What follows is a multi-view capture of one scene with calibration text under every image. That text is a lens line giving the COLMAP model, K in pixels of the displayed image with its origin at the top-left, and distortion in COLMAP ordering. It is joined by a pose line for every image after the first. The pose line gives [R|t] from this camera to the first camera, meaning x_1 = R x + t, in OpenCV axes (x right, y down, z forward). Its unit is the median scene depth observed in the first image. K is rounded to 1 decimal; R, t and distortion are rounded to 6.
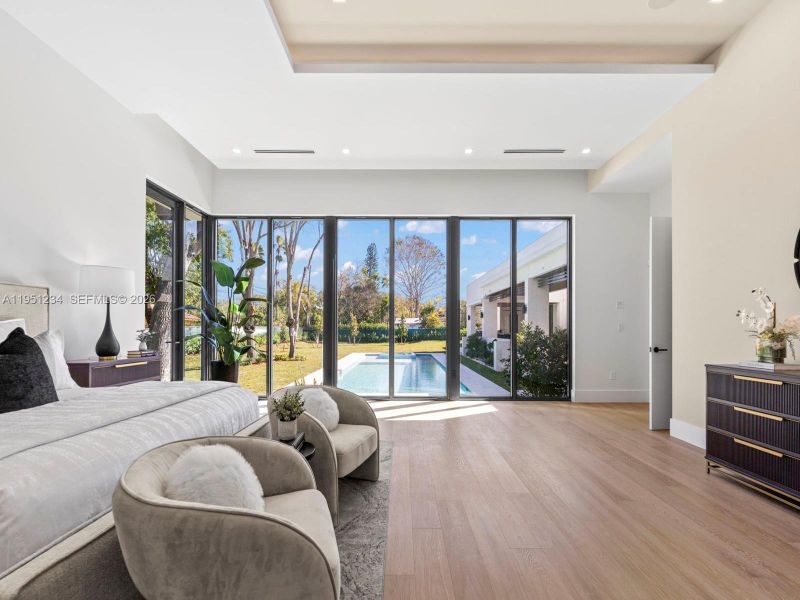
lens RADIAL K [[334.3, 0, 397.3], [0, 334.3, 327.6], [0, 0, 1]] dist [-0.000651, -0.000262]
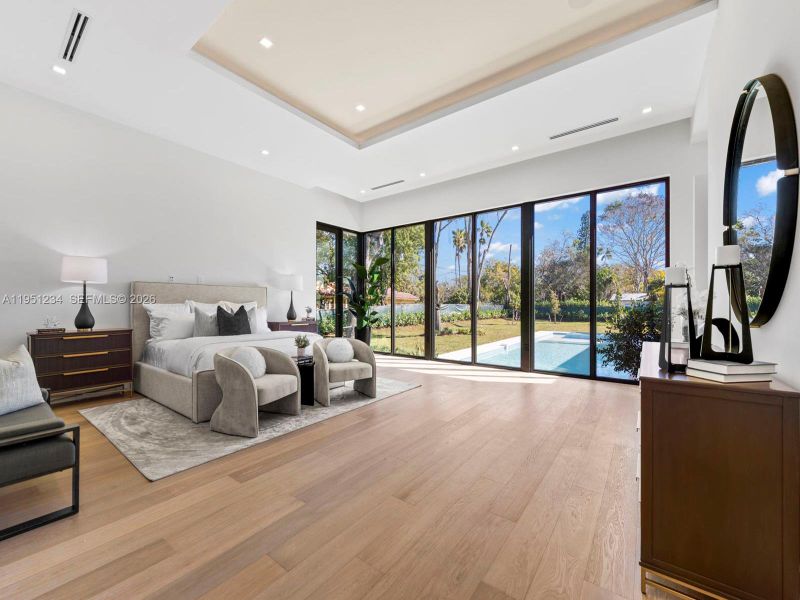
lens RADIAL K [[334.3, 0, 404.3], [0, 334.3, 303.7], [0, 0, 1]] dist [-0.000651, -0.000262]
pose [[0.799767, -0.004976, -0.600289, 0.470529], [0.002045, 0.999982, -0.005564, 0.001388], [0.600307, 0.003222, 0.799763, -0.100681]]
